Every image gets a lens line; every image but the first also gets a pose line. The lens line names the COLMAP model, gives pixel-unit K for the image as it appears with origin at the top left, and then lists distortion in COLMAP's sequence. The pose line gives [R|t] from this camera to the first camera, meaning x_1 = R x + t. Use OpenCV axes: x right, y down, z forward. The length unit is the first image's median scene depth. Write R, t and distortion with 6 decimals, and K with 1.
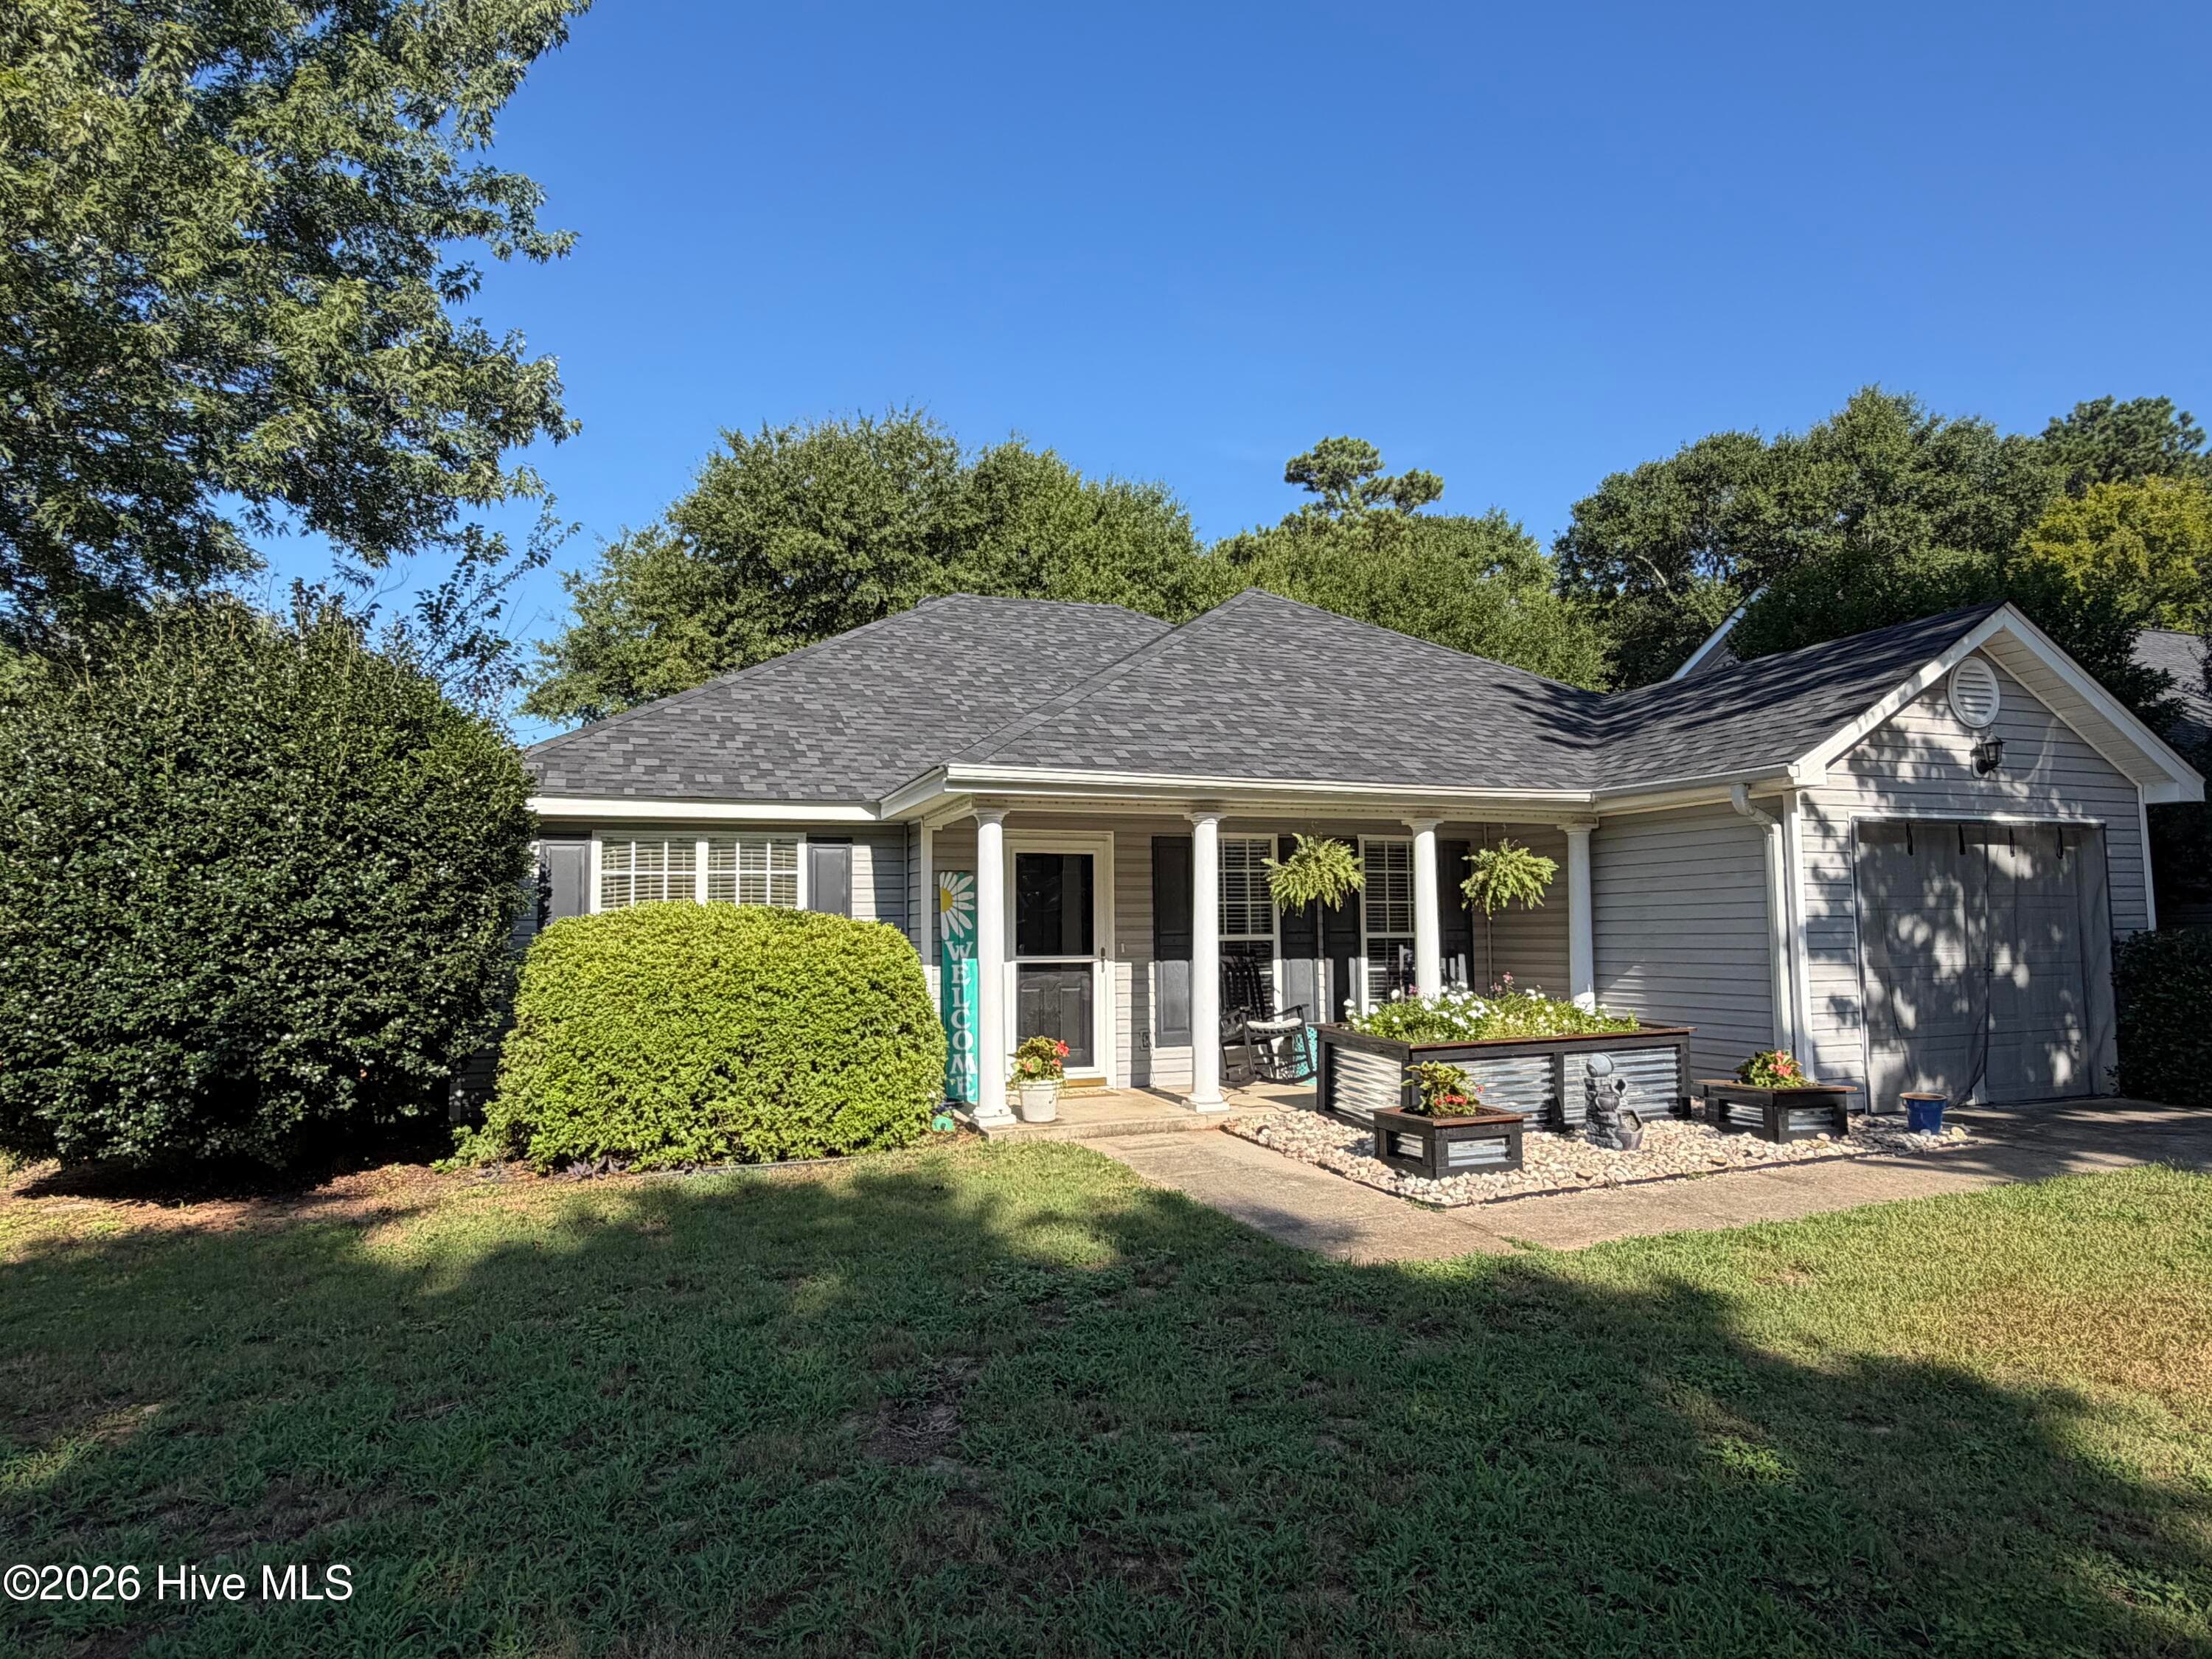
lens RADIAL K [[1273.6, 0, 1121.2], [0, 1273.6, 833.3], [0, 0, 1]] dist [-0.006561, 0.004313]
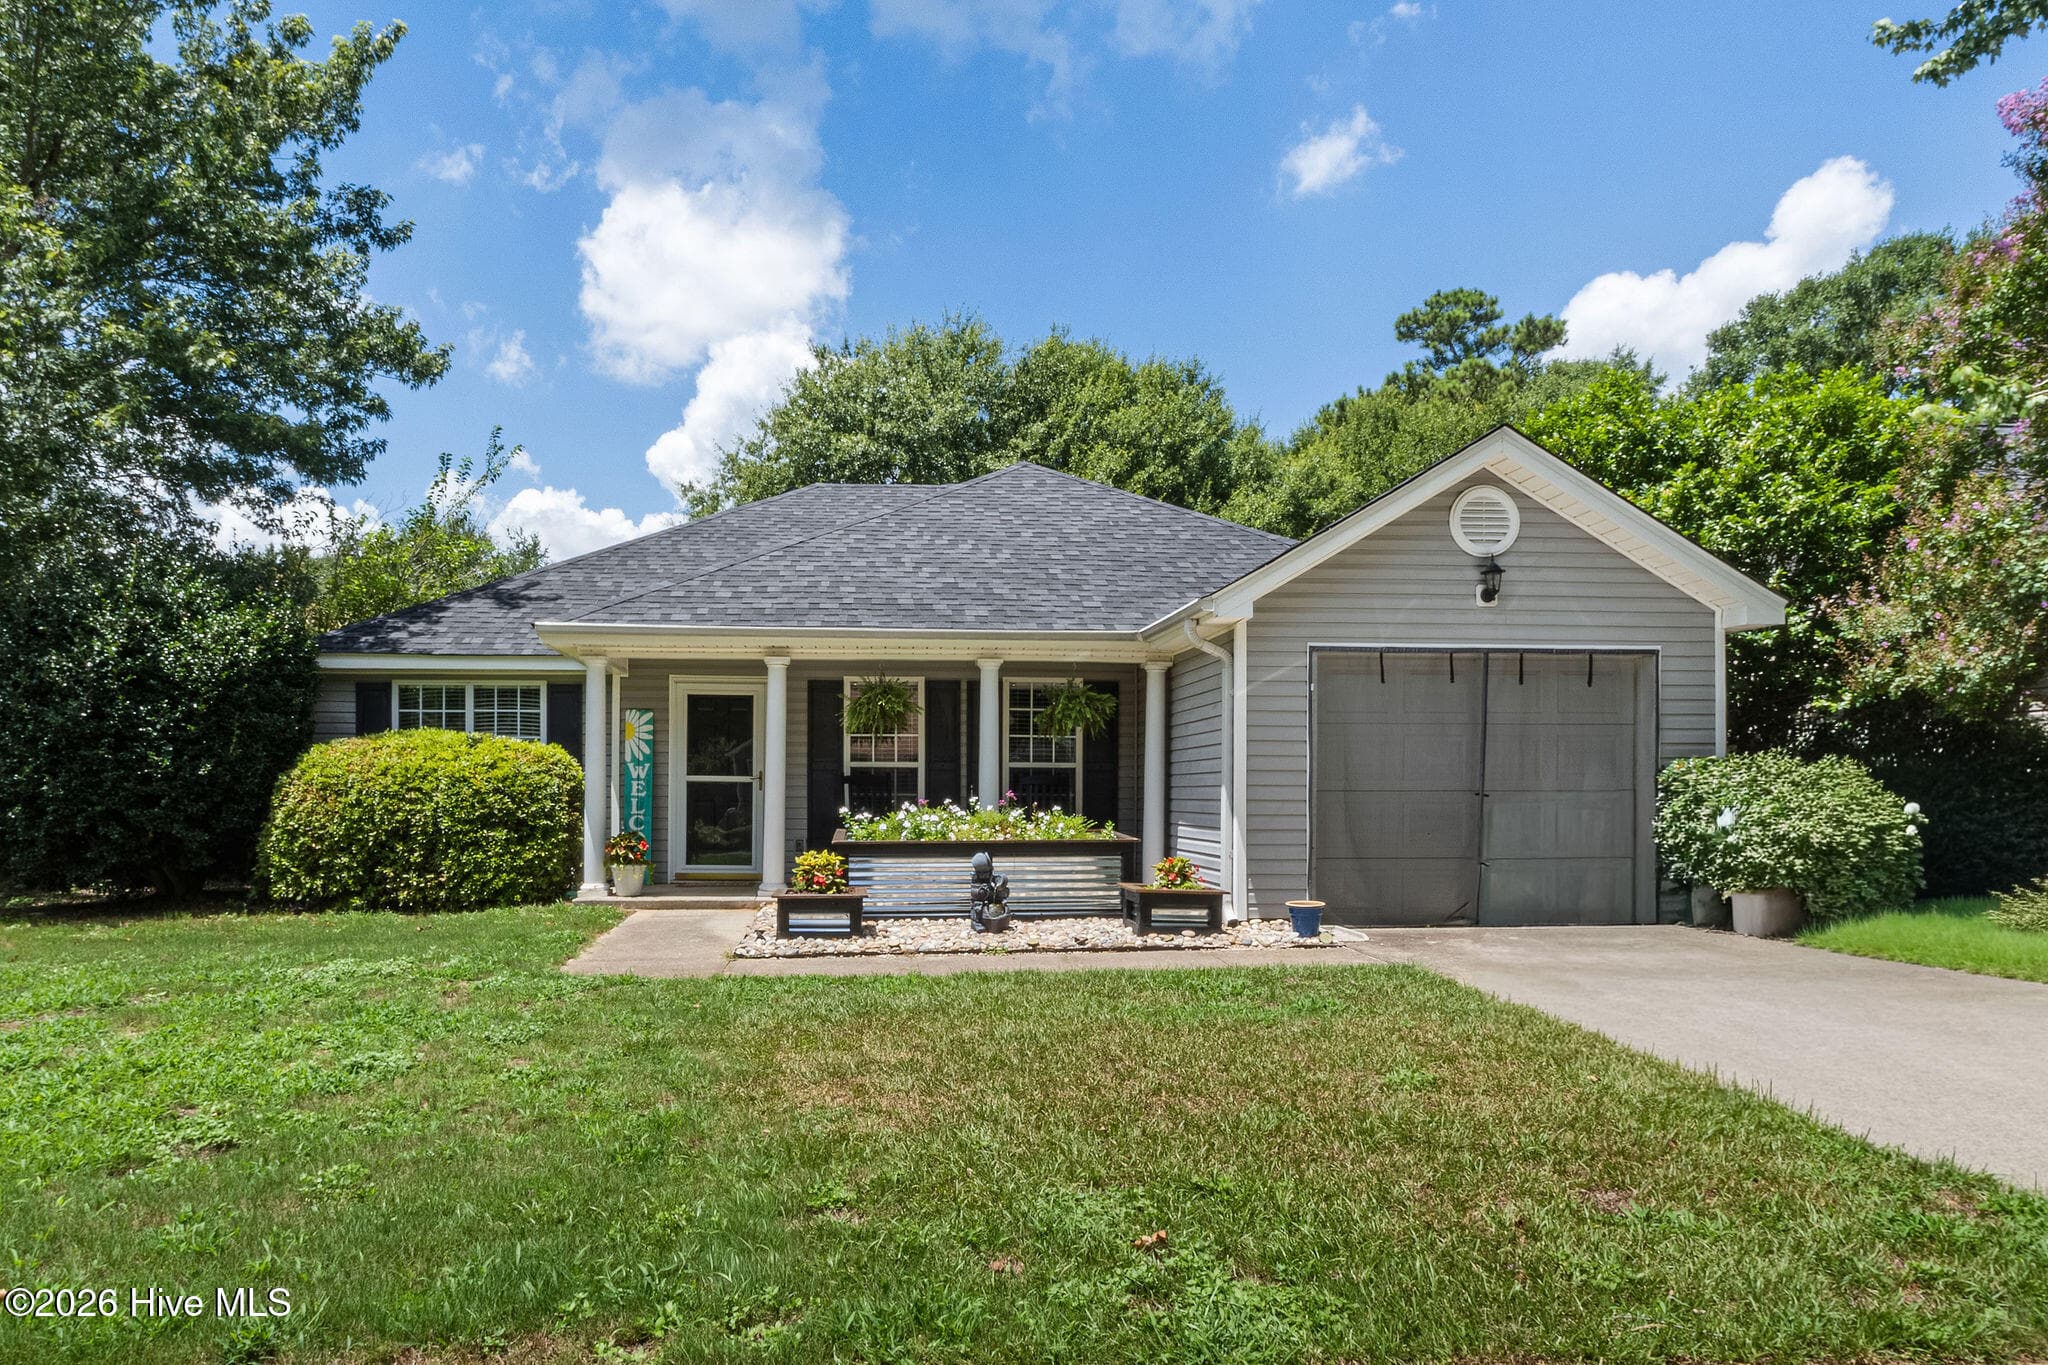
lens RADIAL K [[1184.3, 0, 996.9], [0, 1184.3, 801.1], [0, 0, 1]] dist [-0.000888, -0.001994]
pose [[0.953919, 0.015138, -0.299681, 0.500206], [0.009616, 0.996671, 0.080954, 0.025626], [0.299909, -0.080106, 0.950599, -0.025083]]
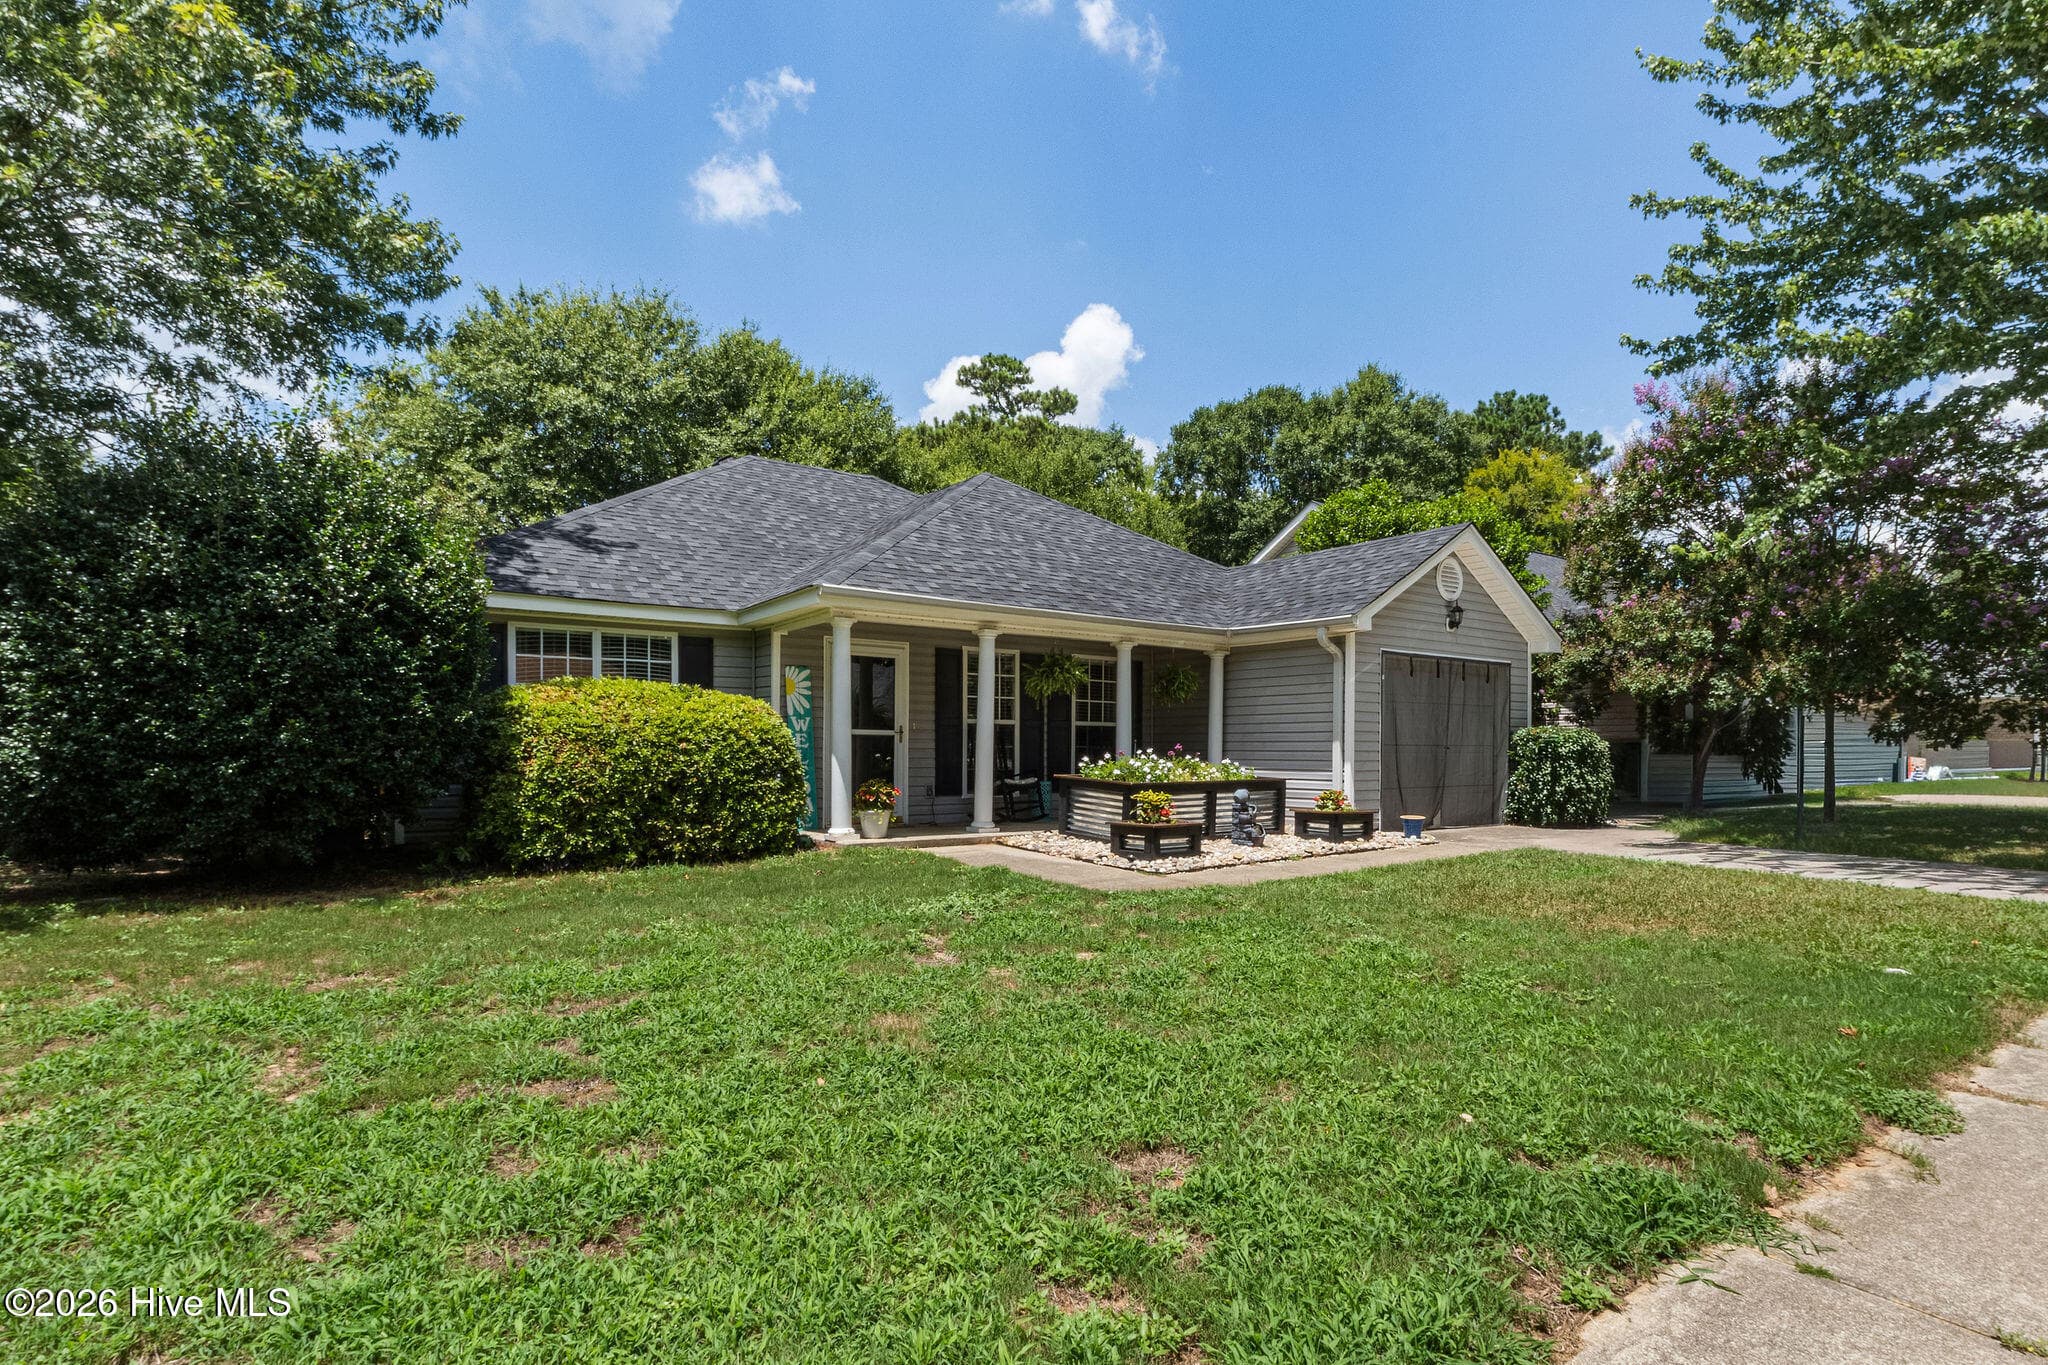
lens RADIAL K [[1022.3, 0, 1085.2], [0, 1022.3, 761.0], [0, 0, 1]] dist [-0.019263, -0.001396]
pose [[0.959736, 0.012021, 0.280646, -0.122165], [-0.036412, 0.995979, 0.081859, 0.026923], [-0.278533, -0.088782, 0.956314, -0.123032]]
